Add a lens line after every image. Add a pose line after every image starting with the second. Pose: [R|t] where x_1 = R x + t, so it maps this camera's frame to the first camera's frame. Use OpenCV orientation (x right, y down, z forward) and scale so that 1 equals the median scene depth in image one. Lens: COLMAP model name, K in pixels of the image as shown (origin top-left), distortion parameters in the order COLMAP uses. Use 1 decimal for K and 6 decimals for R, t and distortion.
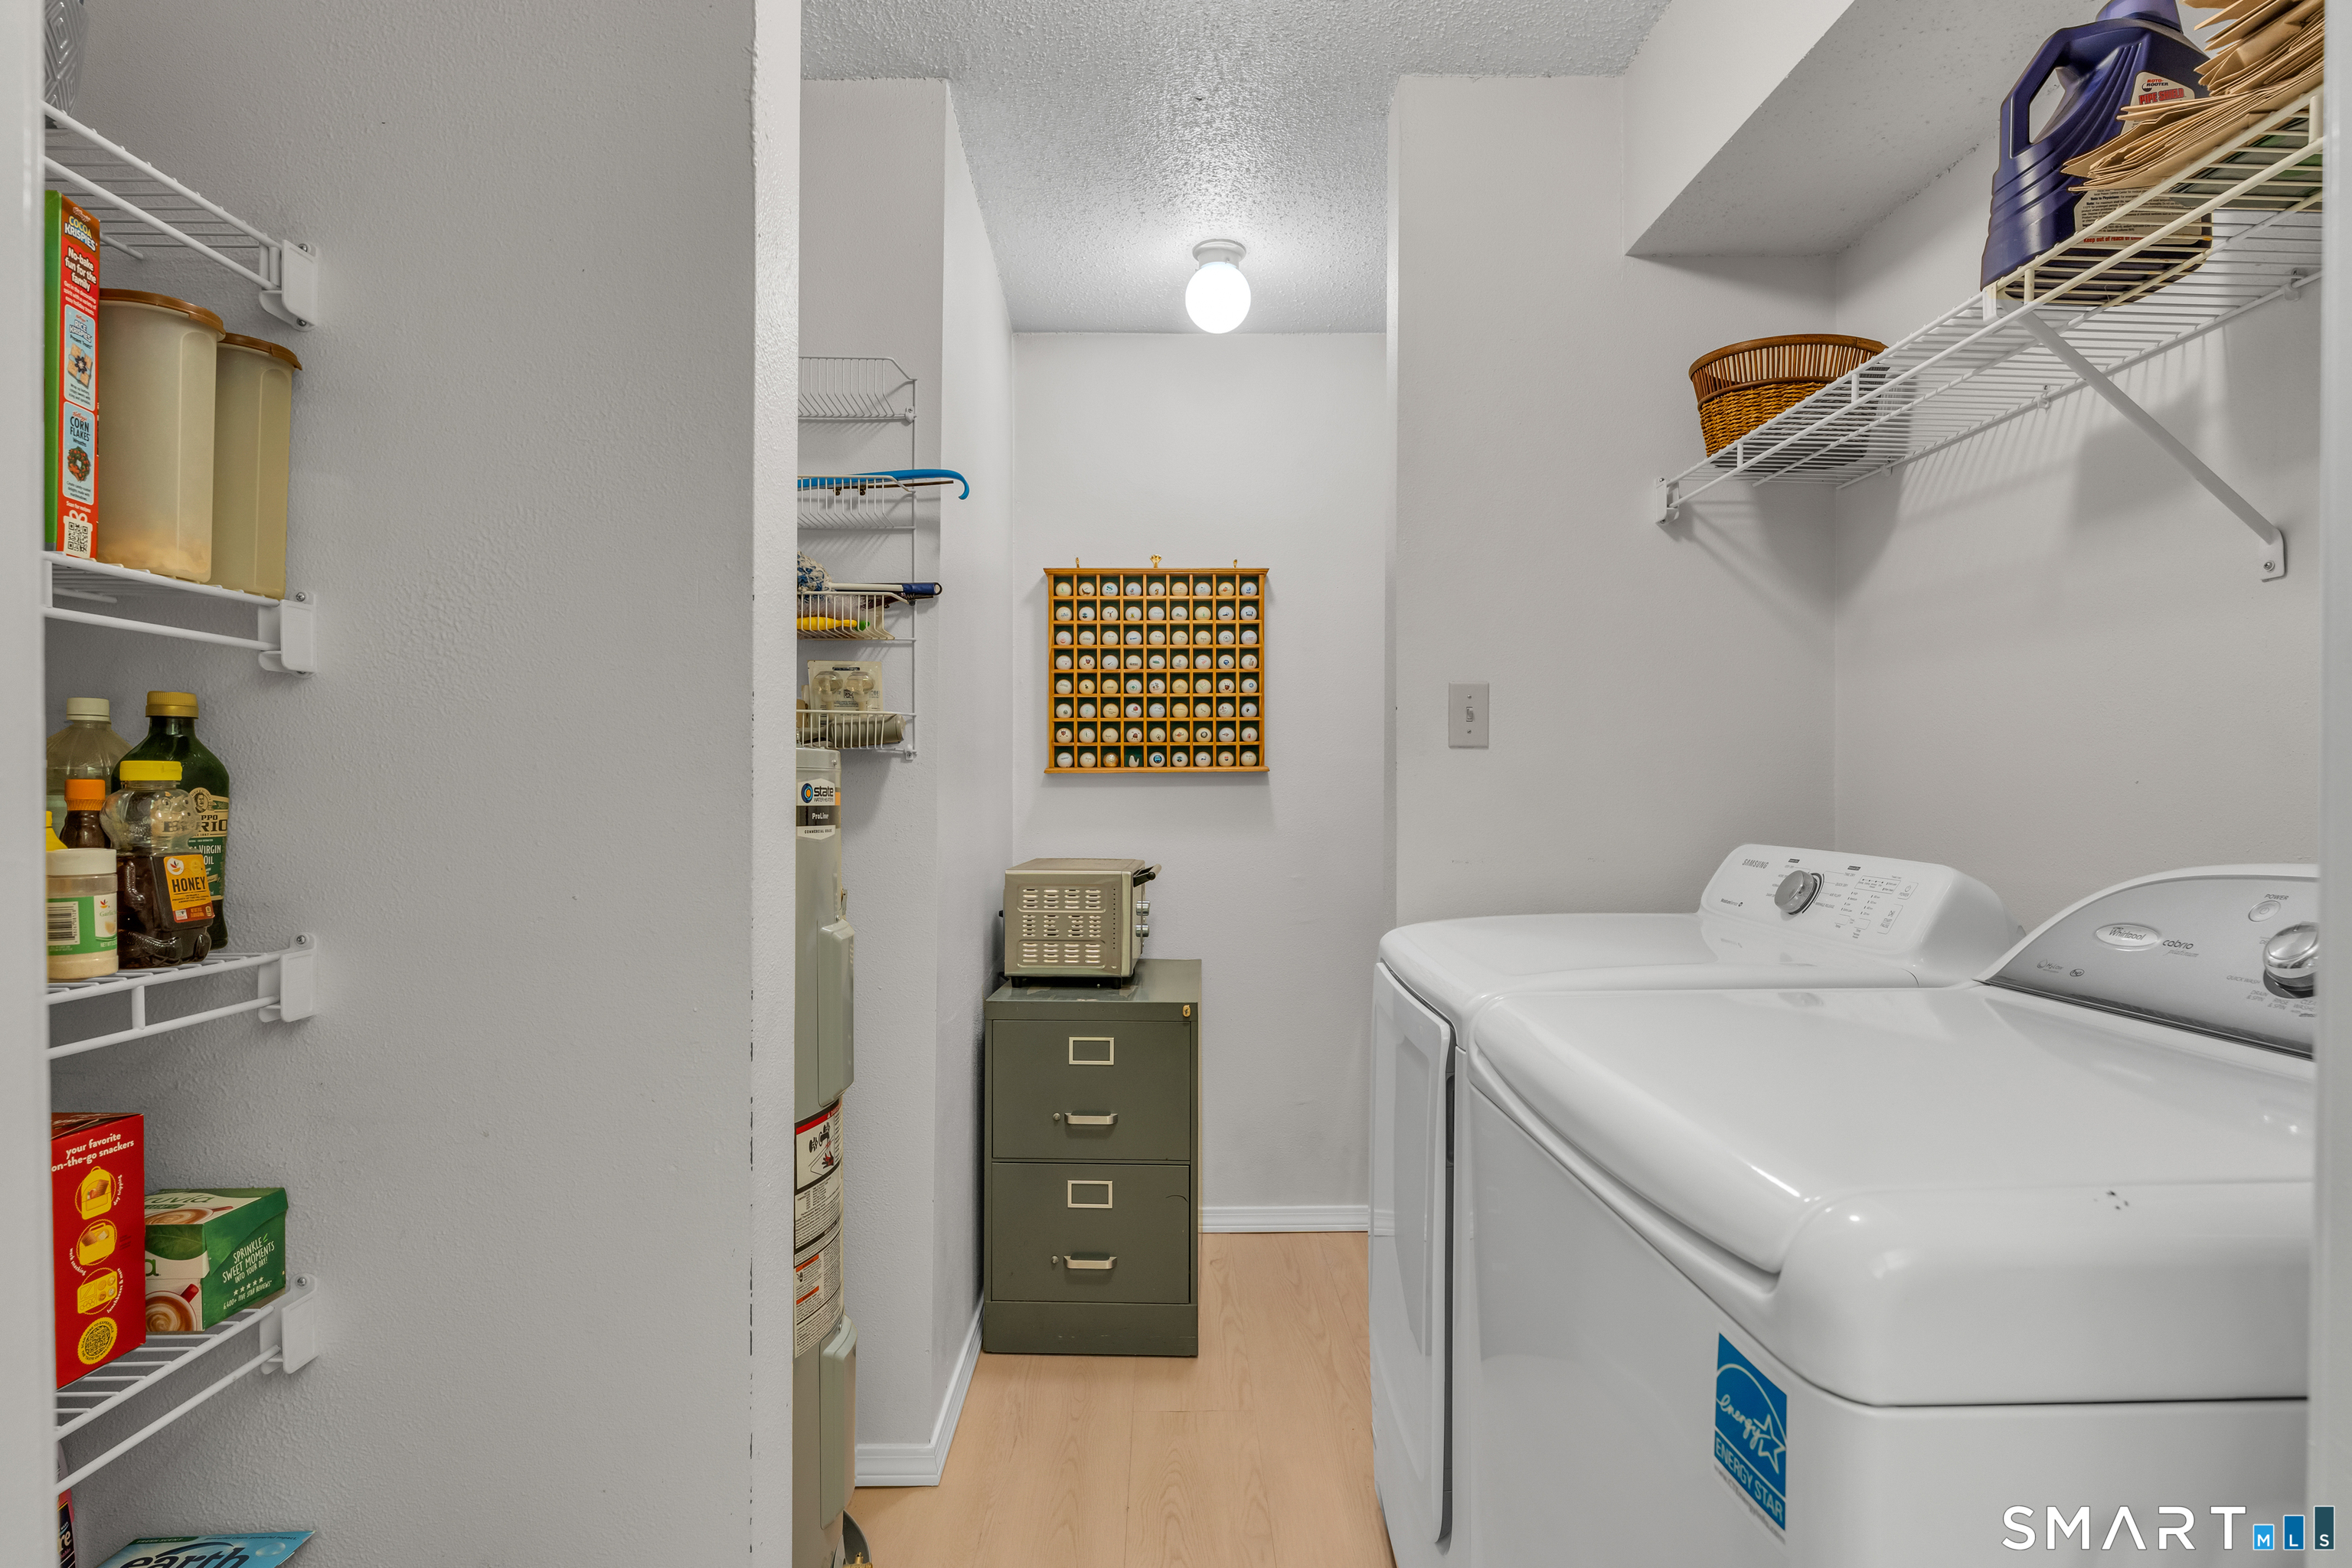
lens RADIAL K [[1204.4, 0, 1181.4], [0, 1204.4, 772.4], [0, 0, 1]] dist [-0.002148, -0.000964]
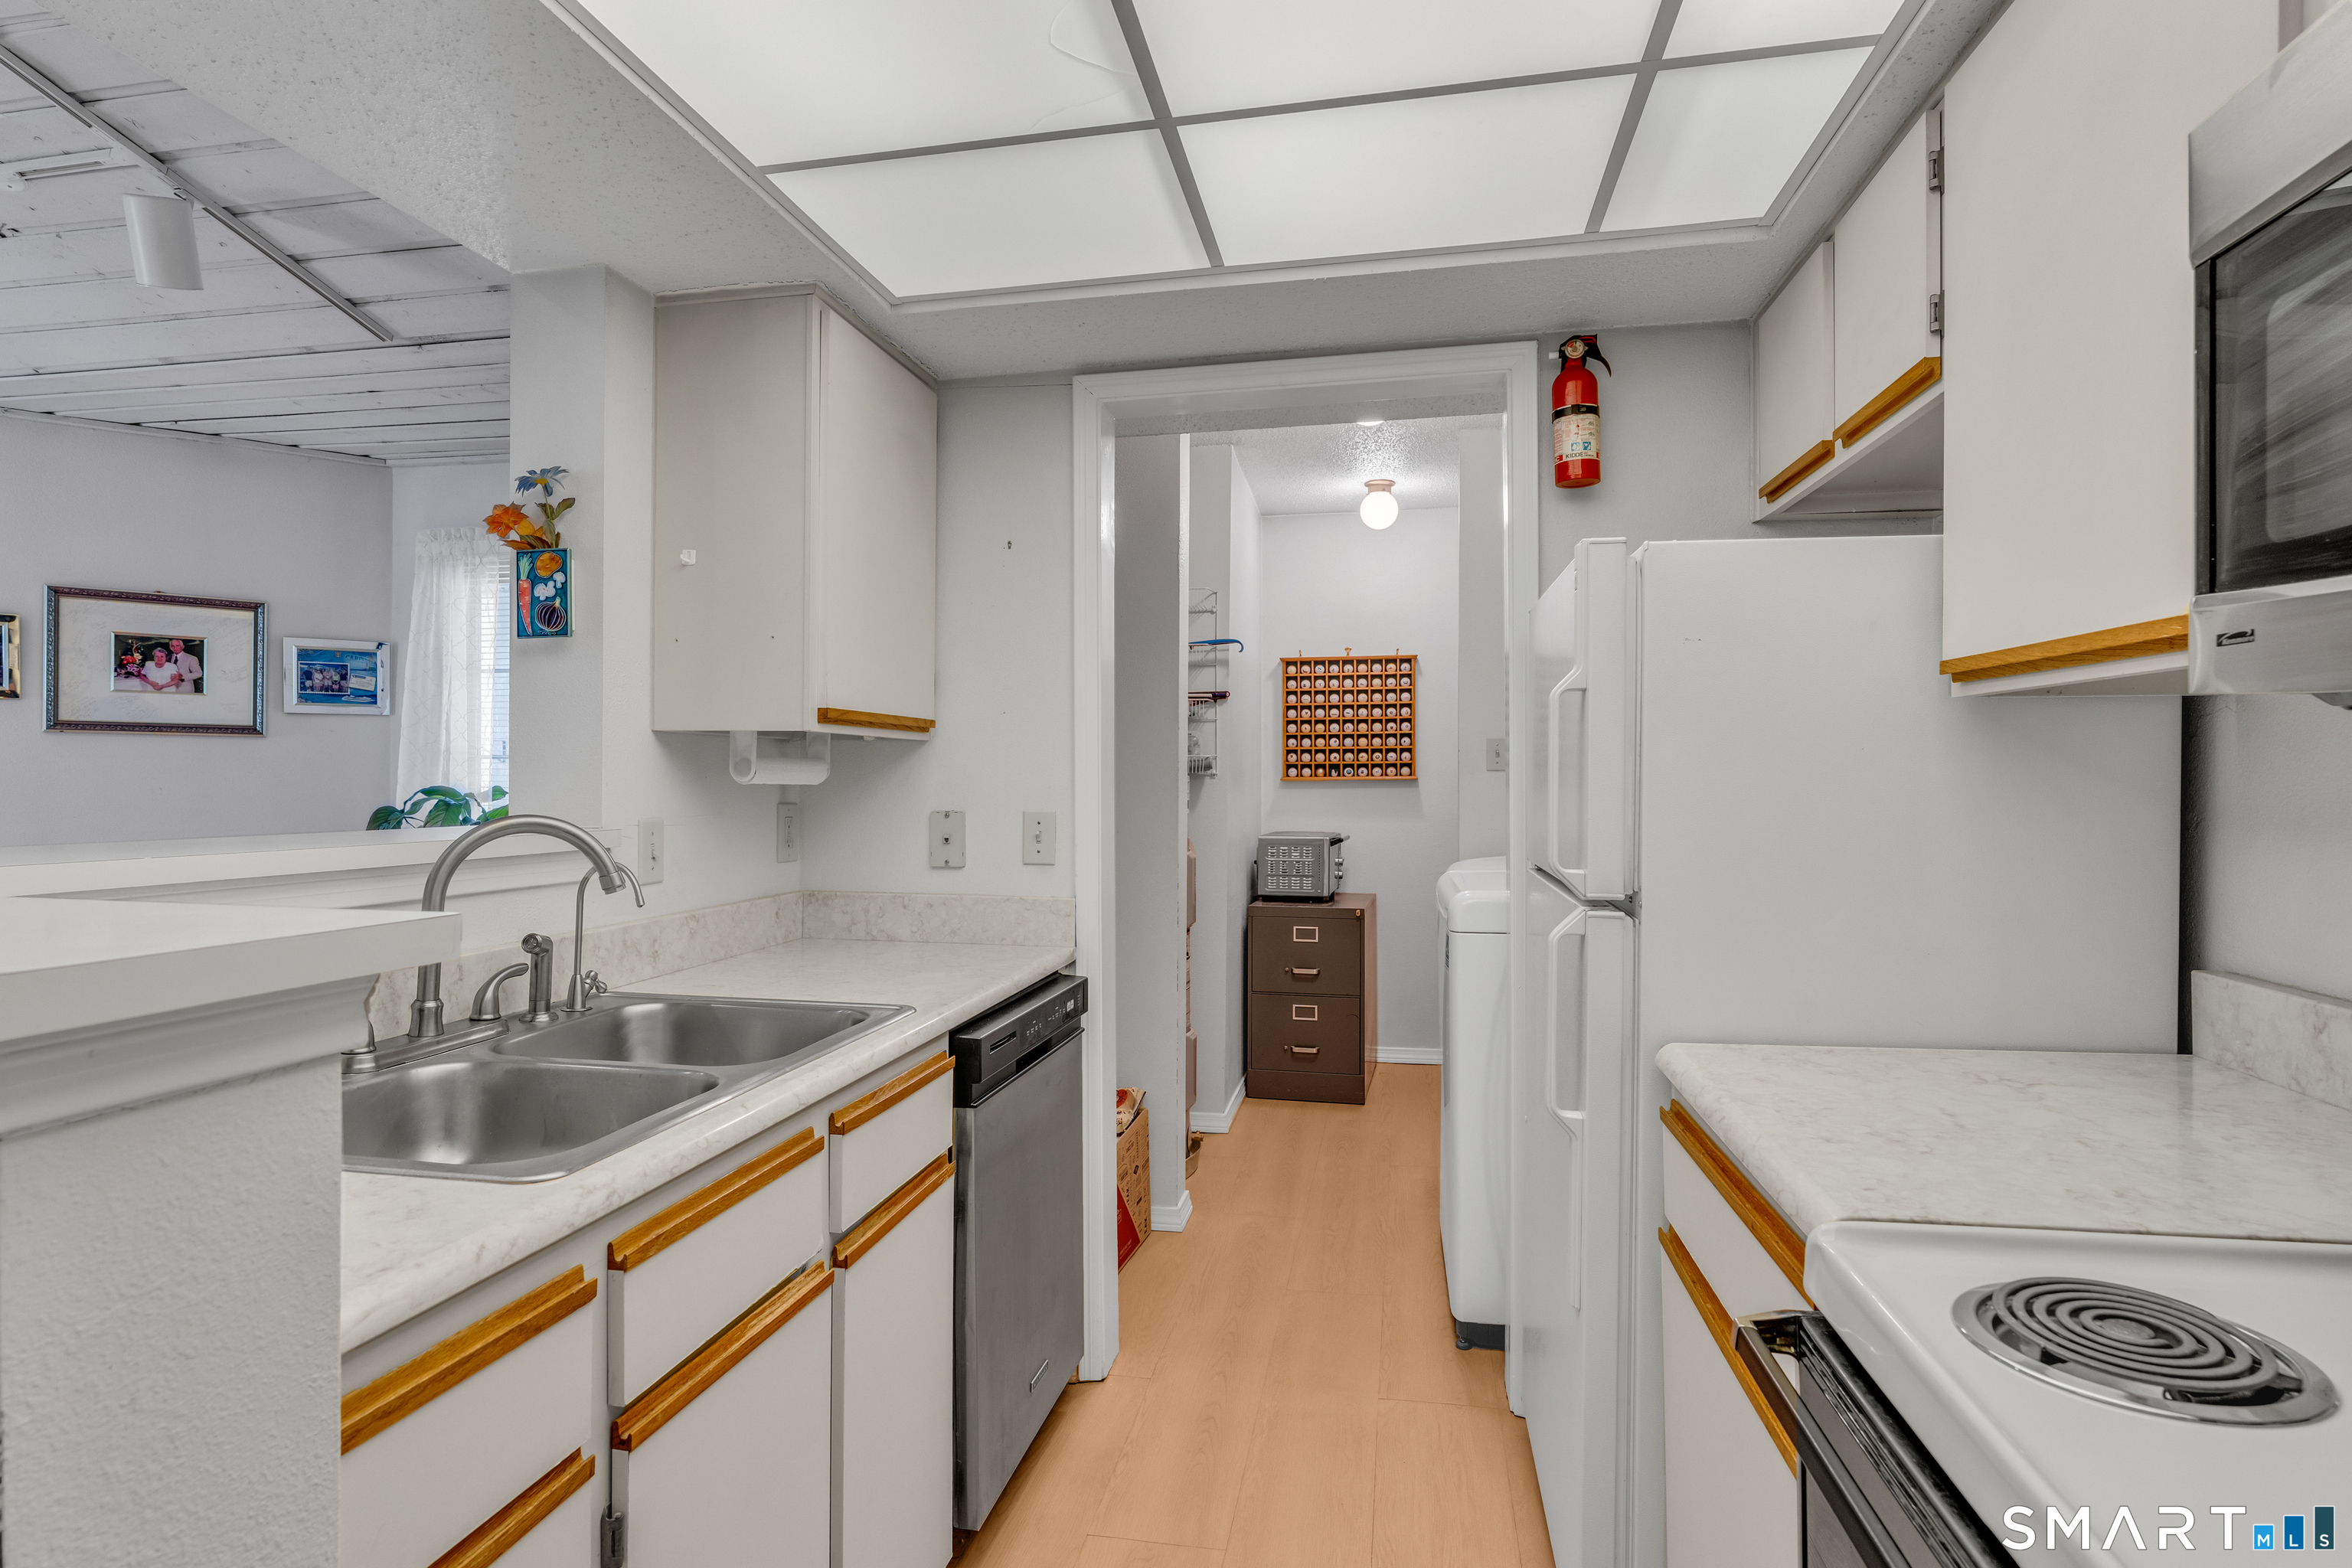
lens RADIAL K [[1204.4, 0, 1181.4], [0, 1204.4, 772.4], [0, 0, 1]] dist [-0.002148, -0.000964]
pose [[0.980583, -0.001117, -0.196102, 0.078577], [0.002198, 0.999984, 0.005293, -0.019460], [0.196093, -0.005621, 0.980569, -0.660342]]
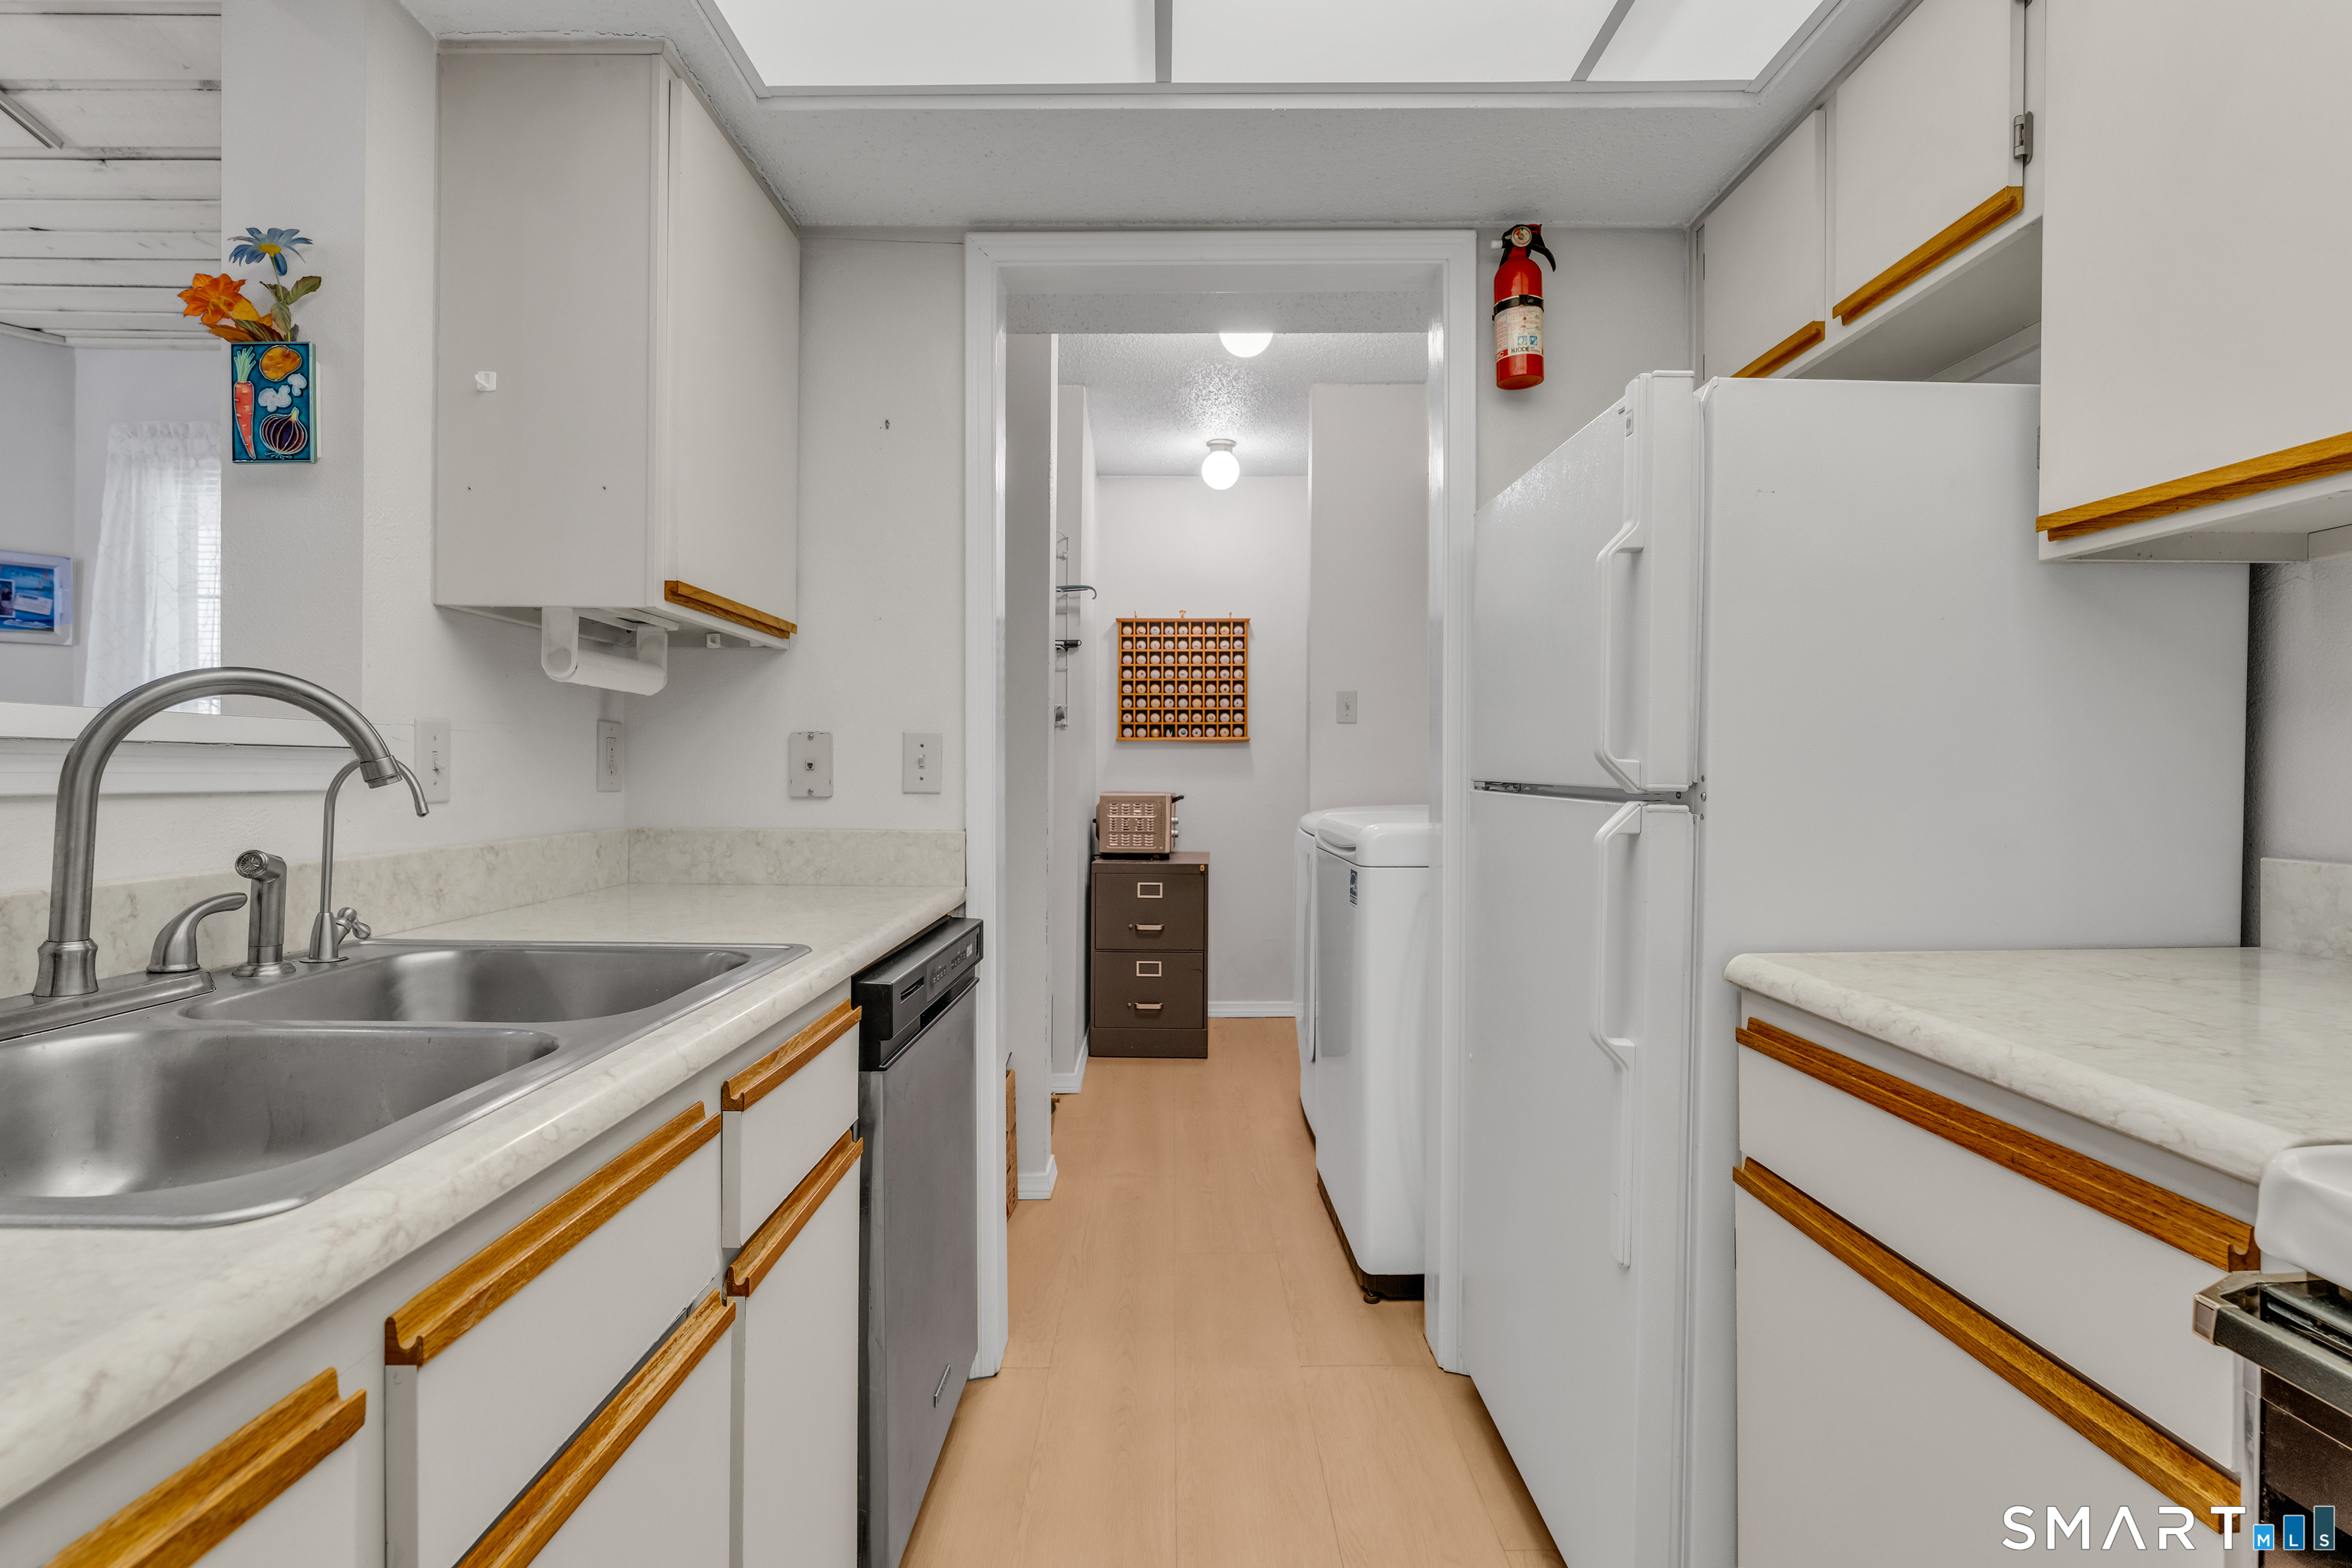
lens RADIAL K [[1108.6, 0, 1178.2], [0, 1108.6, 772.4], [0, 0, 1]] dist [-0.002923, 0.000116]
pose [[0.999975, 0.003209, -0.006345, -0.016980], [-0.003123, 0.999905, 0.013454, 0.023740], [0.006388, -0.013433, 0.999889, -0.537668]]
